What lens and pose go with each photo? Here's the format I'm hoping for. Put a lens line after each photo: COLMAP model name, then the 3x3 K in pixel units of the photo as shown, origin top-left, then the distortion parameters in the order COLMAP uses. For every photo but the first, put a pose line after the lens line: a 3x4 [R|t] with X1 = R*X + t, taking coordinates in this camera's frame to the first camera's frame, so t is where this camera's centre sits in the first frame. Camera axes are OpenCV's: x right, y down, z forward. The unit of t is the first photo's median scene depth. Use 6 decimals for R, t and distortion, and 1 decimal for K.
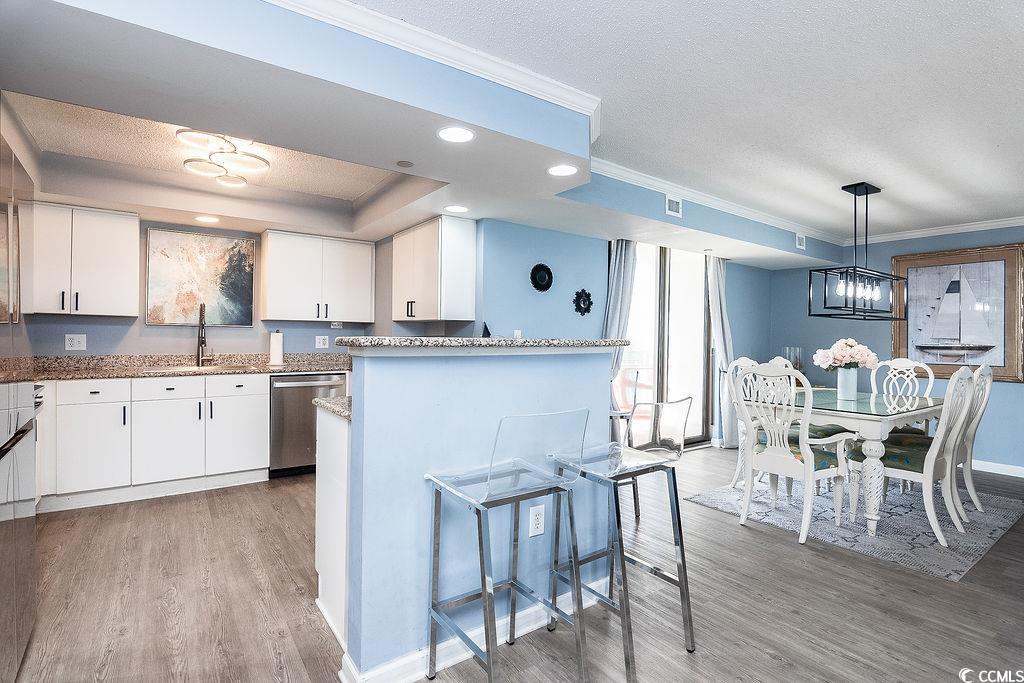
lens RADIAL K [[500.6, 0, 512.0], [0, 500.6, 341.5], [0, 0, 1]] dist [-0.003650, -0.000504]
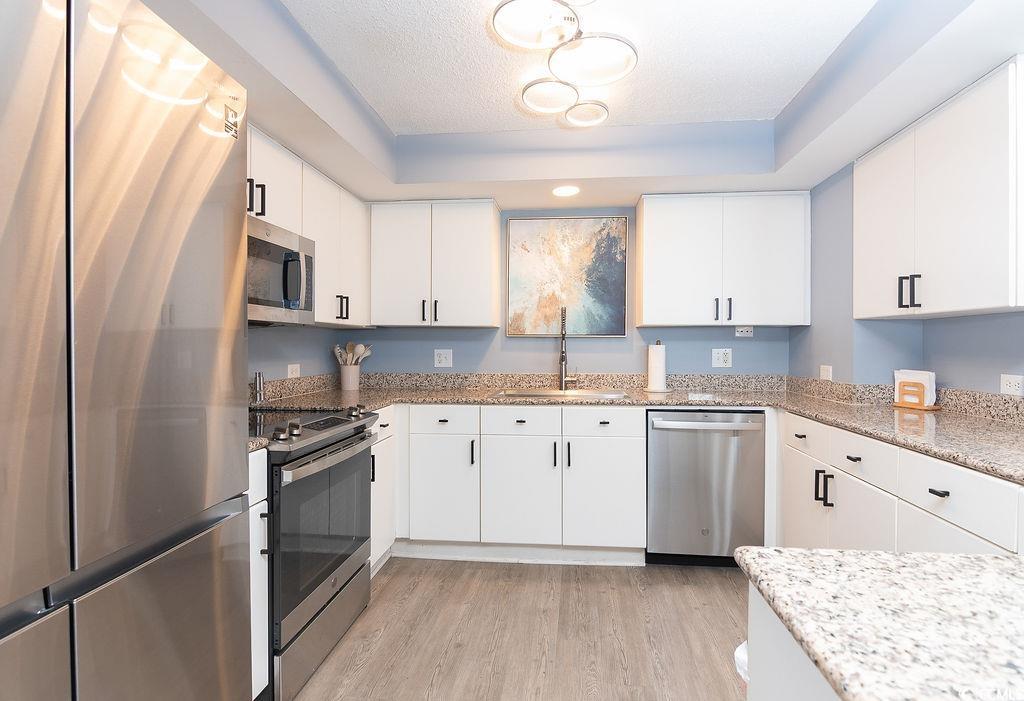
lens RADIAL K [[538.7, 0, 512.0], [0, 538.7, 350.5], [0, 0, 1]] dist [-0.002988, -0.000535]
pose [[0.754684, -0.007731, -0.656042, -0.144897], [0.001427, 0.999948, -0.010143, -0.002324], [0.656086, 0.006719, 0.754656, 0.334014]]
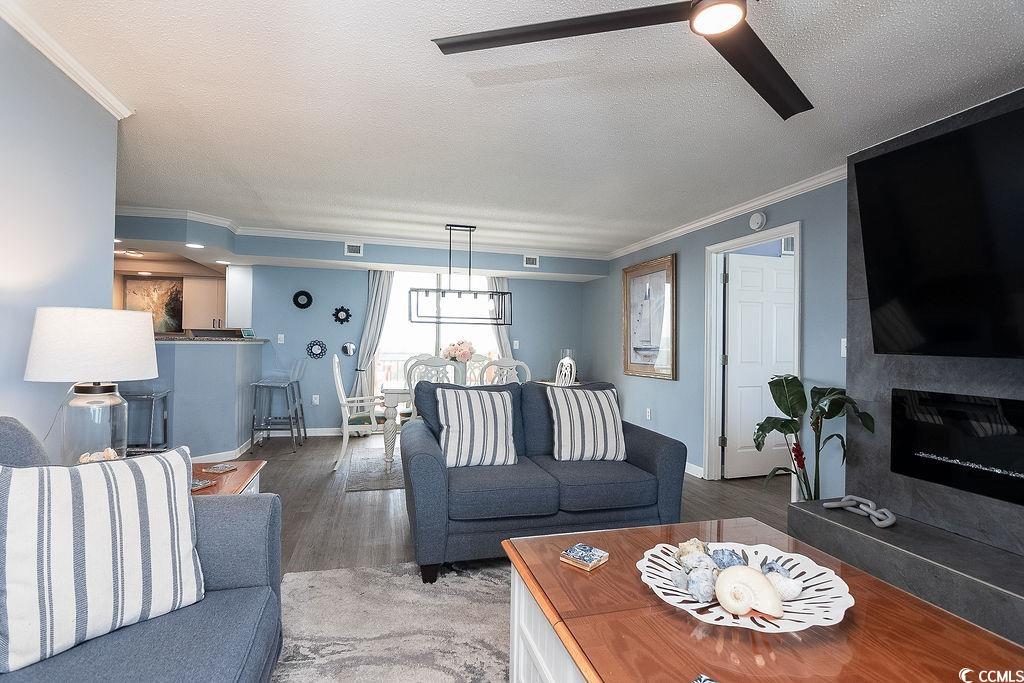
lens RADIAL K [[500.6, 0, 512.0], [0, 500.6, 341.5], [0, 0, 1]] dist [-0.003650, -0.000504]
pose [[0.937754, -0.000456, -0.347300, 1.177599], [-0.007035, 0.999769, -0.020308, 0.025001], [0.347229, 0.021487, 0.937534, -0.196318]]
